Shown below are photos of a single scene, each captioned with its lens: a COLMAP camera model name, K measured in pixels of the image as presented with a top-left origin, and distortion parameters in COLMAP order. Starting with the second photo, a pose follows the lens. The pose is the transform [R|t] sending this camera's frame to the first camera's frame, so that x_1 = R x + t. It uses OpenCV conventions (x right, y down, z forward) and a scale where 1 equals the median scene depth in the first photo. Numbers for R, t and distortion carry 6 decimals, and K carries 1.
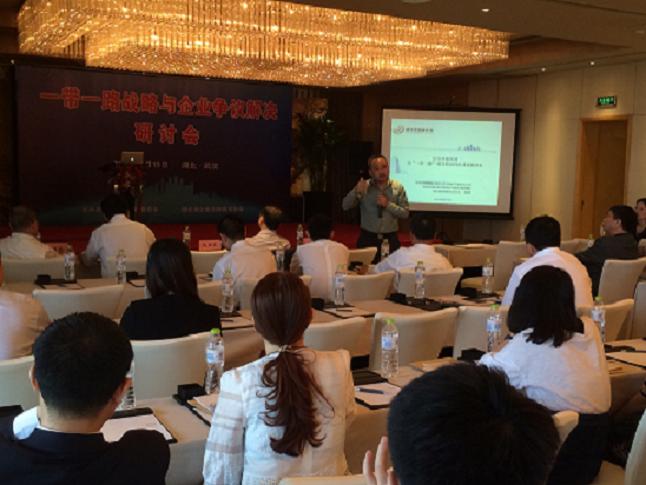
lens RADIAL K [[720.2, 0, 323.6], [0, 720.2, 241.1], [0, 0, 1]] dist [-0.007281, 0.000000]
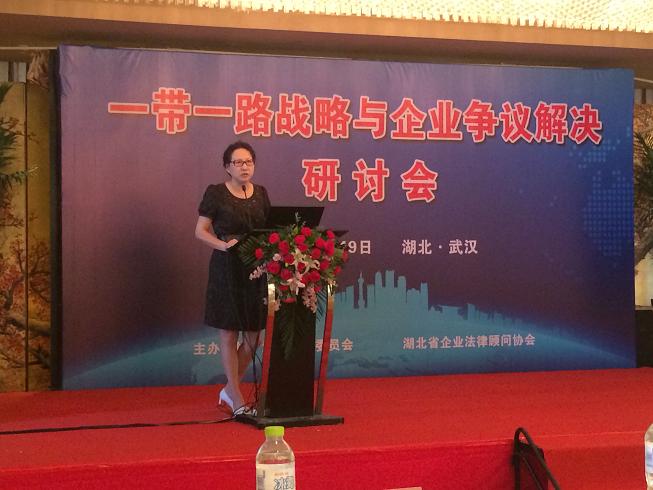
lens RADIAL K [[728.0, 0, 325.5], [0, 728.0, 245.8], [0, 0, 1]] dist [-0.007281, 0.000000]
pose [[0.986450, -0.047856, -0.156925, -0.173890], [0.018330, 0.982671, -0.184448, -0.021385], [0.163032, 0.179073, 0.970234, 0.547941]]
